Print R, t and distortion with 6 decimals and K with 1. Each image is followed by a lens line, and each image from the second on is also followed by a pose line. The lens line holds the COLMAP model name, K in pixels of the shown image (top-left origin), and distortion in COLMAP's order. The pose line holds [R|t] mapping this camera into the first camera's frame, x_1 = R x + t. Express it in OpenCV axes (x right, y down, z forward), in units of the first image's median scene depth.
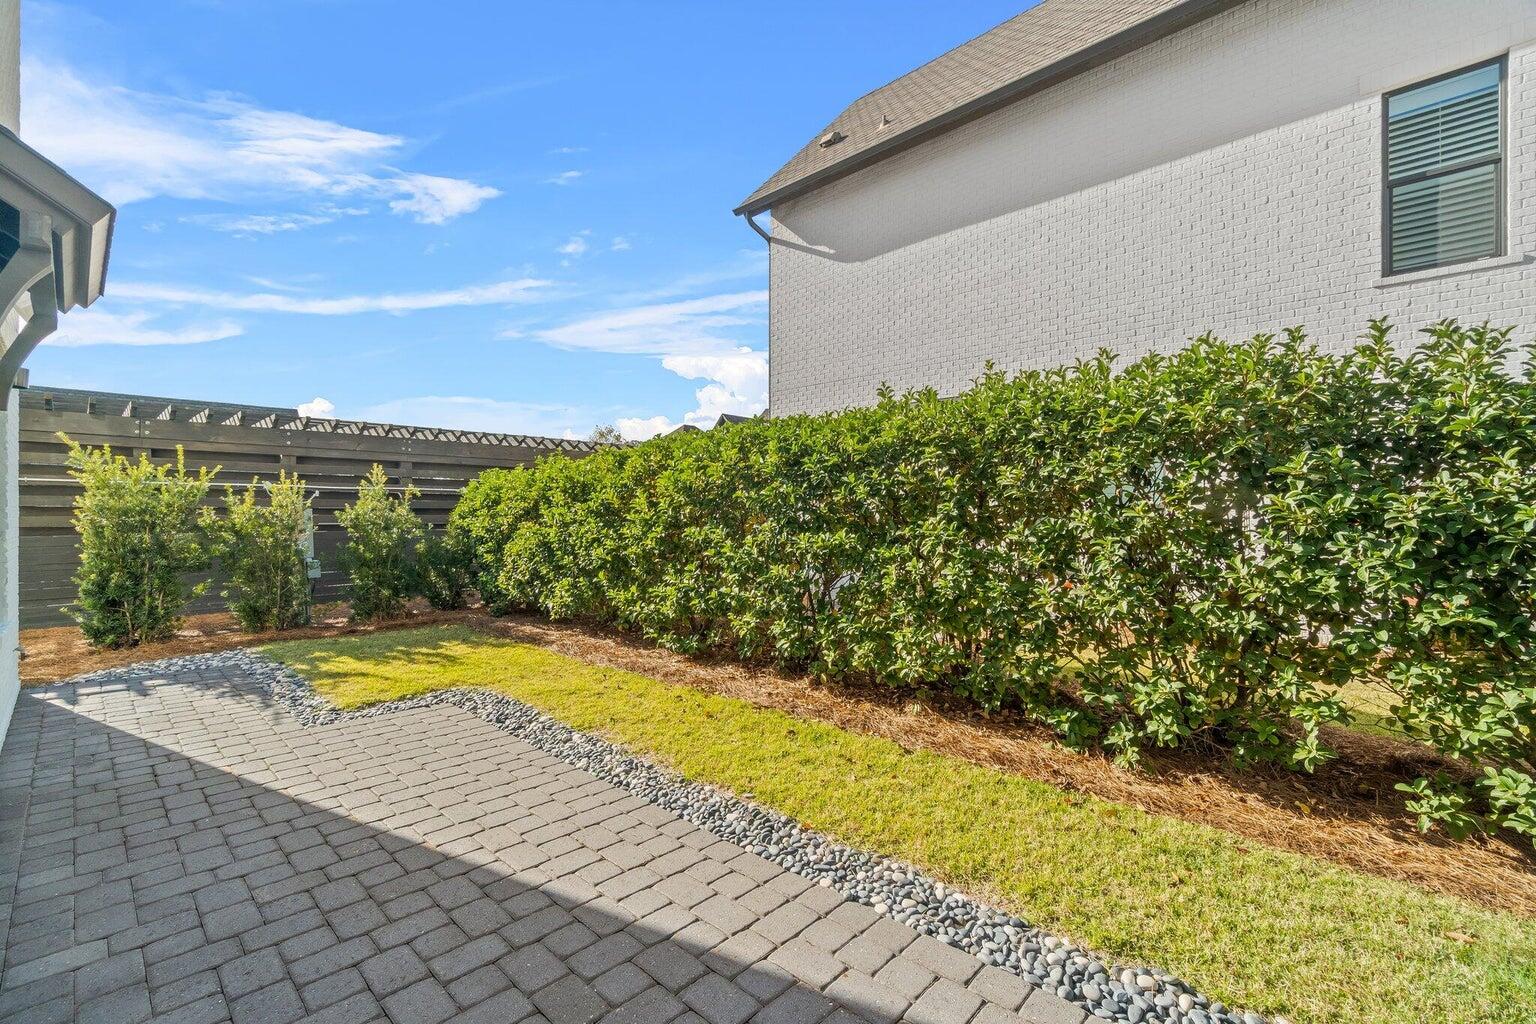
lens RADIAL K [[661.3, 0, 764.8], [0, 661.3, 506.8], [0, 0, 1]] dist [-0.005773, 0.000907]
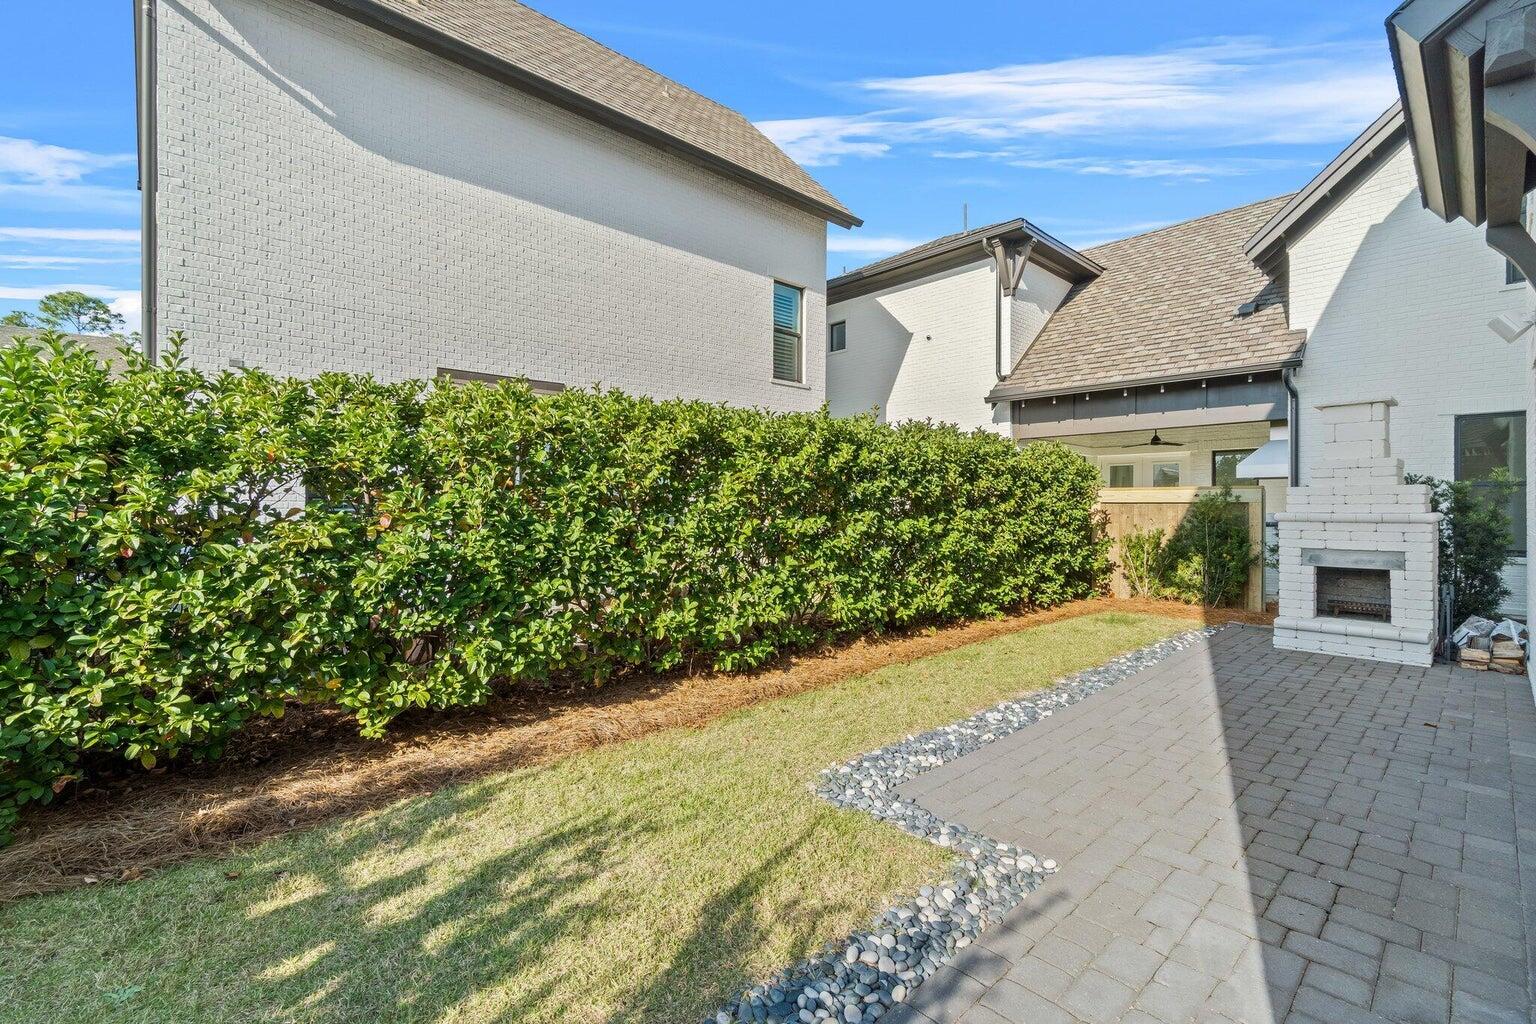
lens RADIAL K [[661.3, 0, 778.9], [0, 661.3, 507.6], [0, 0, 1]] dist [-0.005773, 0.000907]
pose [[0.071538, 0.004646, 0.997427, -0.871353], [-0.009819, 0.999944, -0.003954, 0.020345], [-0.997390, -0.009511, 0.071580, 0.813232]]
